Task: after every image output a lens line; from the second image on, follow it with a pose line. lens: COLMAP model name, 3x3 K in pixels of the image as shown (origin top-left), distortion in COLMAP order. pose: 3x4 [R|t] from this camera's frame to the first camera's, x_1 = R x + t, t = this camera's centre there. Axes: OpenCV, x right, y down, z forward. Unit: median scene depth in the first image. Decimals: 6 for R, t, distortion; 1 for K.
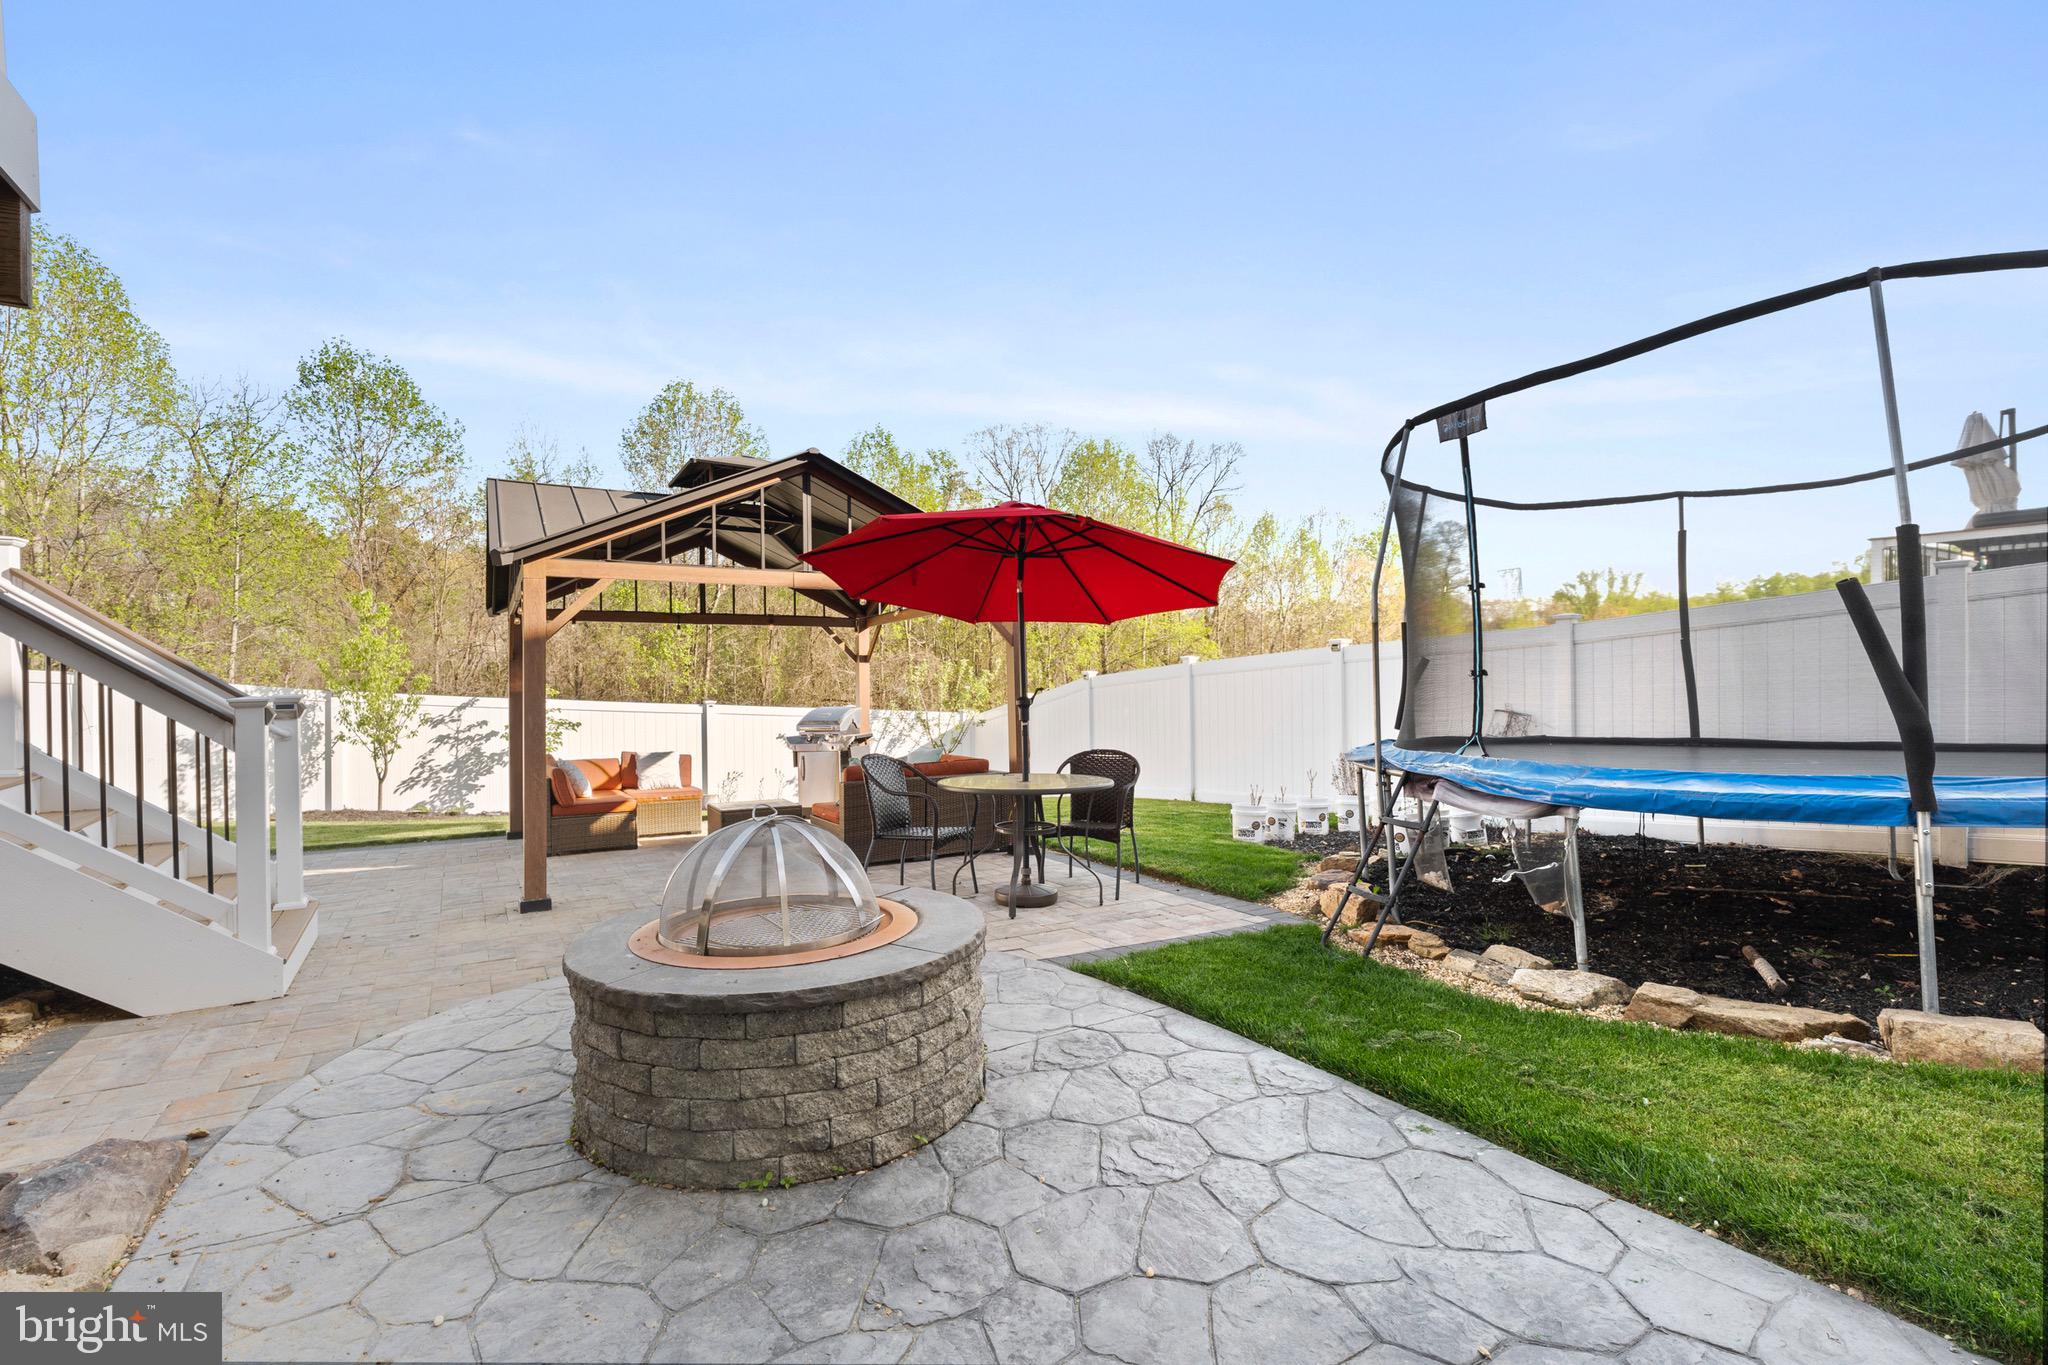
lens RADIAL K [[958.0, 0, 1014.0], [0, 958.0, 713.4], [0, 0, 1]] dist [-0.007422, 0.002485]
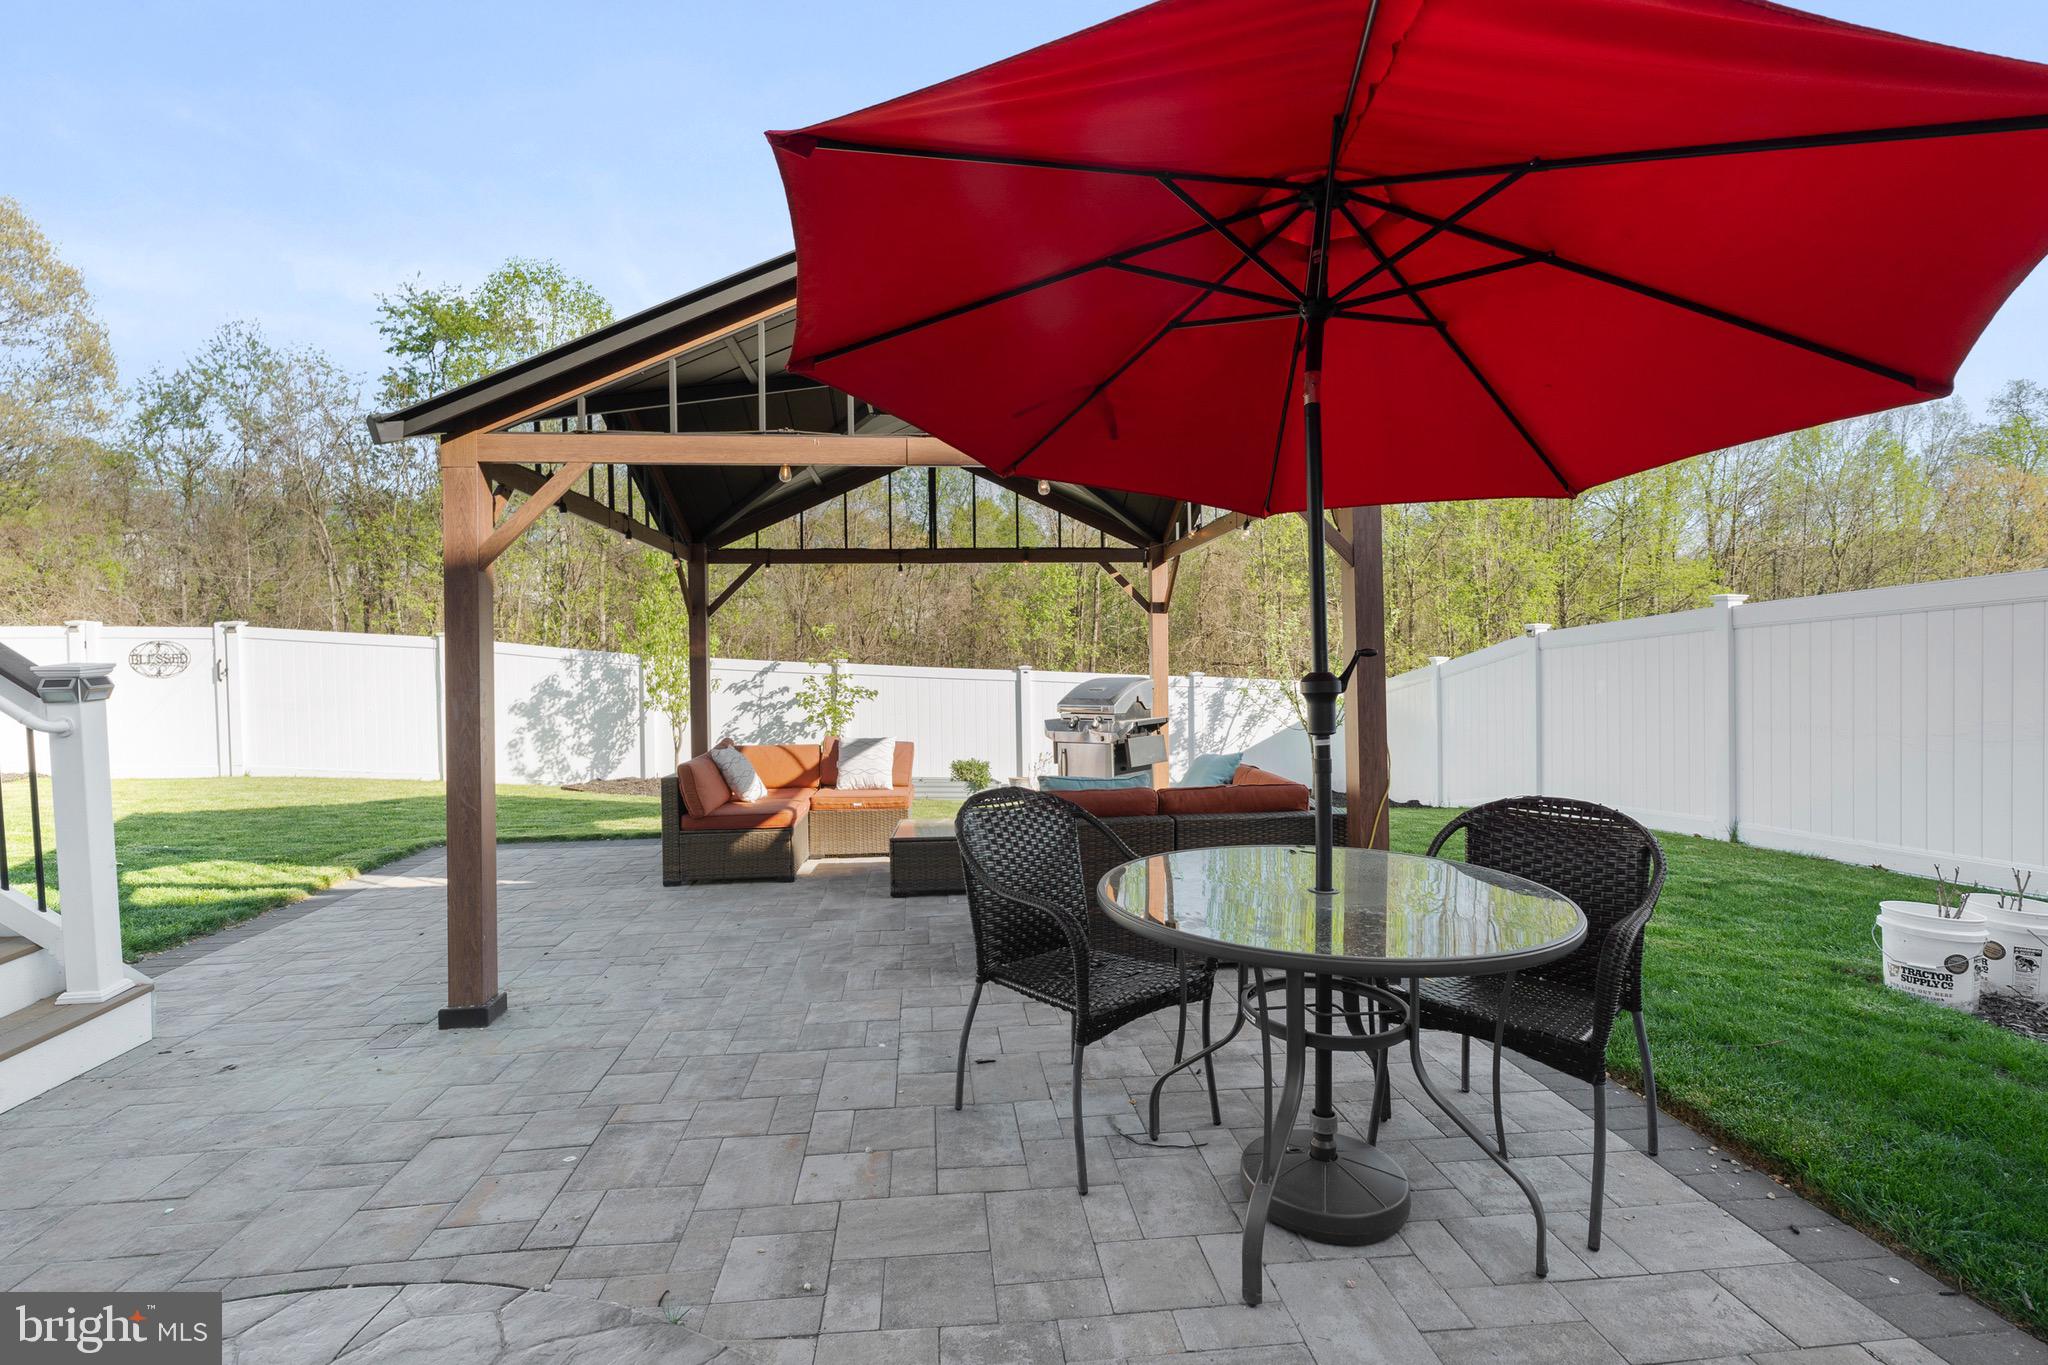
lens RADIAL K [[958.0, 0, 1004.1], [0, 958.0, 690.4], [0, 0, 1]] dist [-0.007422, 0.002485]
pose [[0.907201, 0.014090, -0.420461, 0.024333], [-0.007569, 0.999824, 0.017173, -0.006832], [0.420629, -0.012397, 0.907148, 0.257228]]
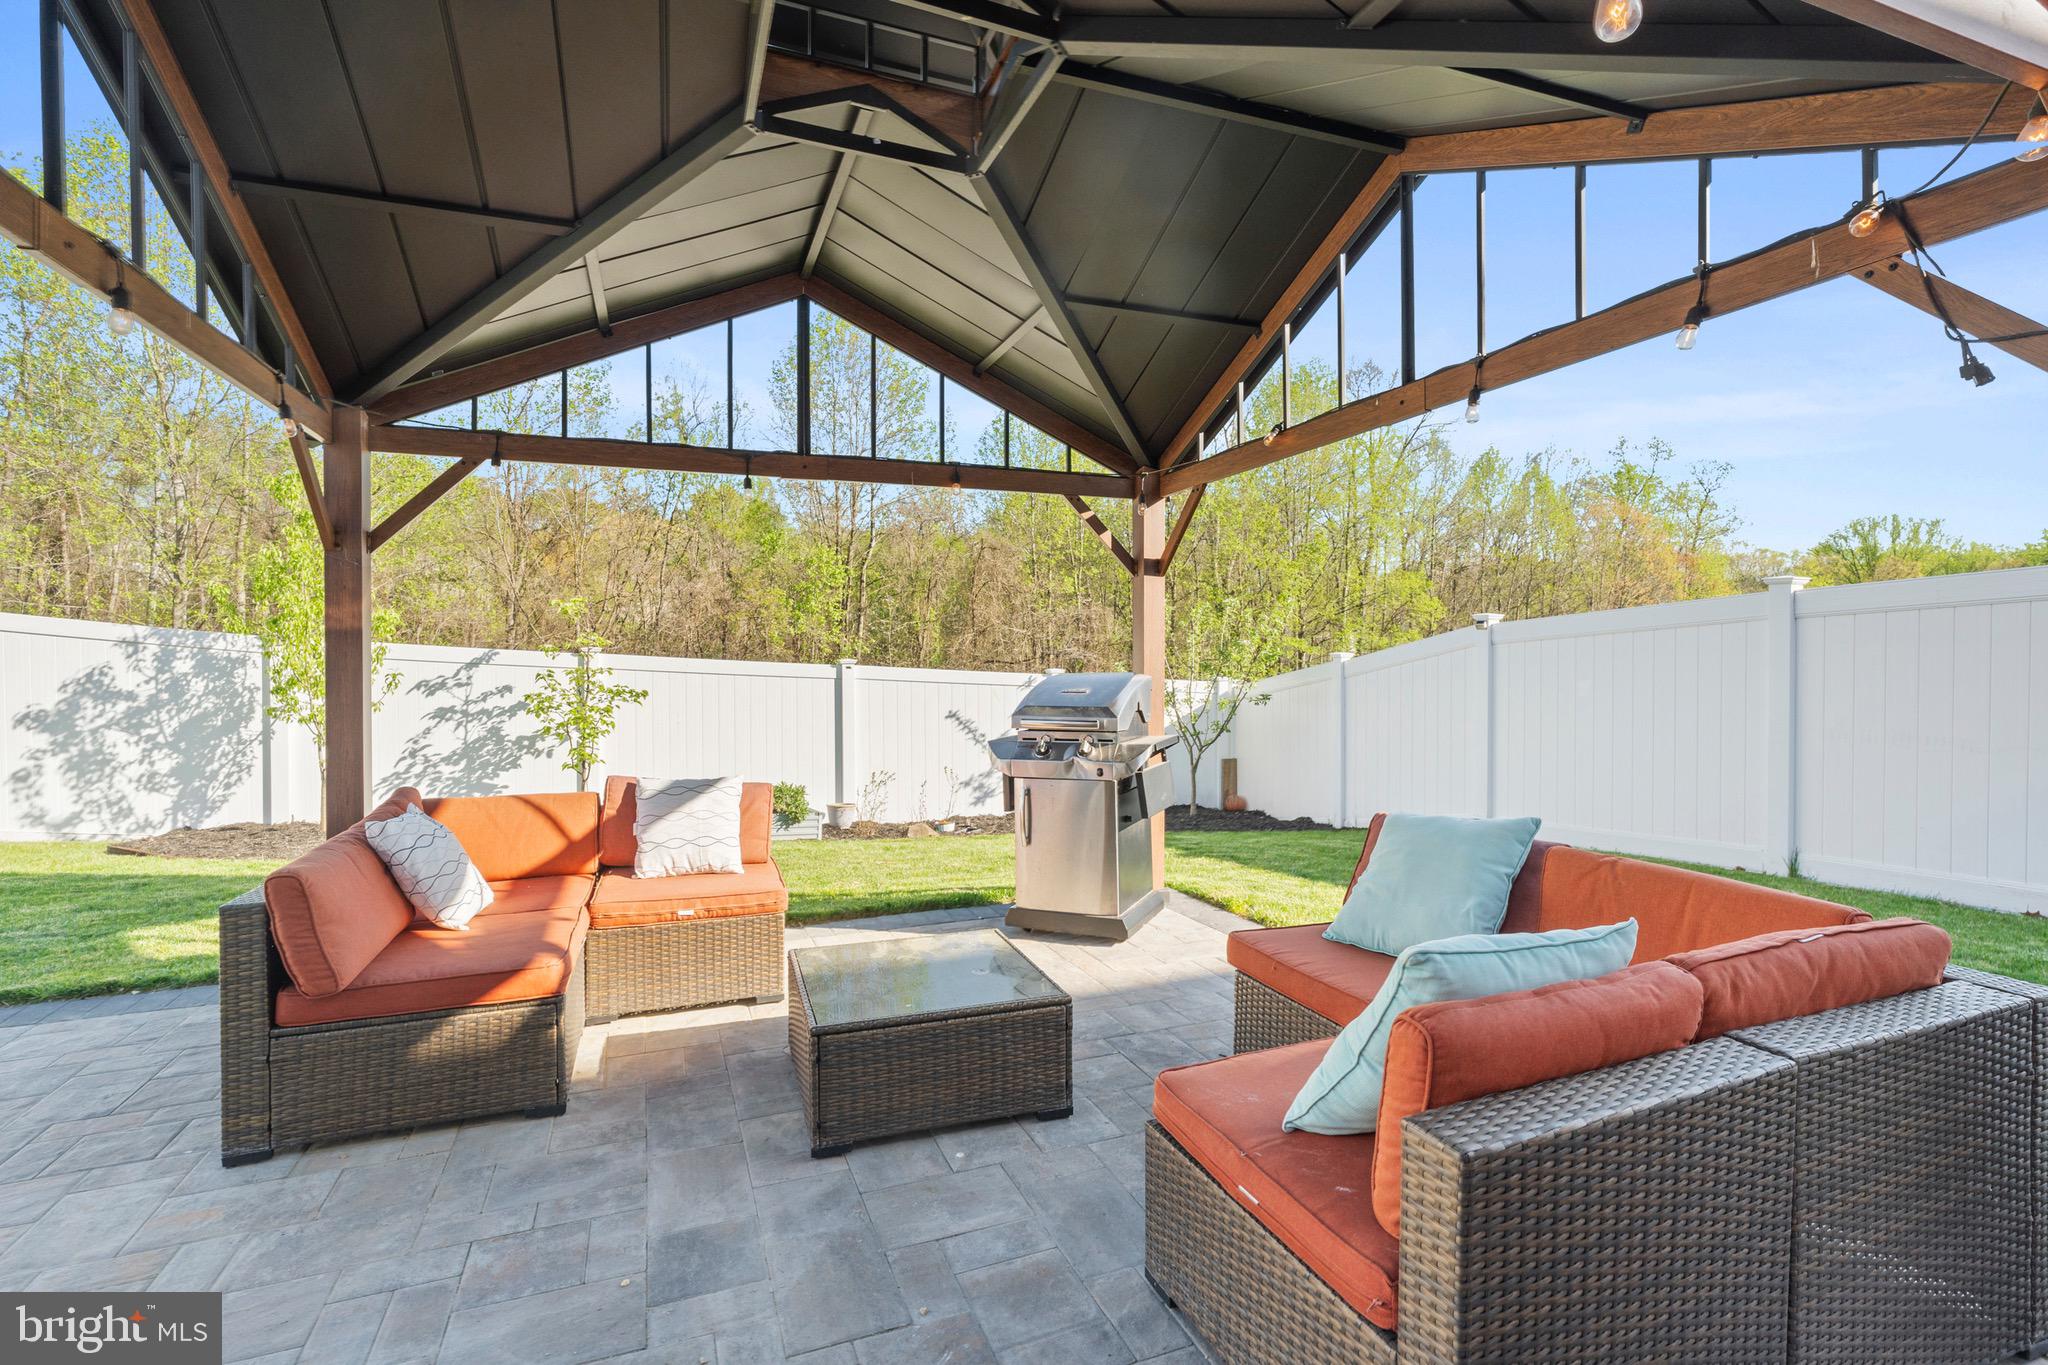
lens RADIAL K [[958.0, 0, 1009.3], [0, 958.0, 676.2], [0, 0, 1]] dist [-0.007422, 0.002485]
pose [[0.987002, 0.013522, -0.160137, -0.117675], [-0.013610, 0.999907, 0.000546, -0.004022], [0.160129, 0.001641, 0.987095, 0.424000]]
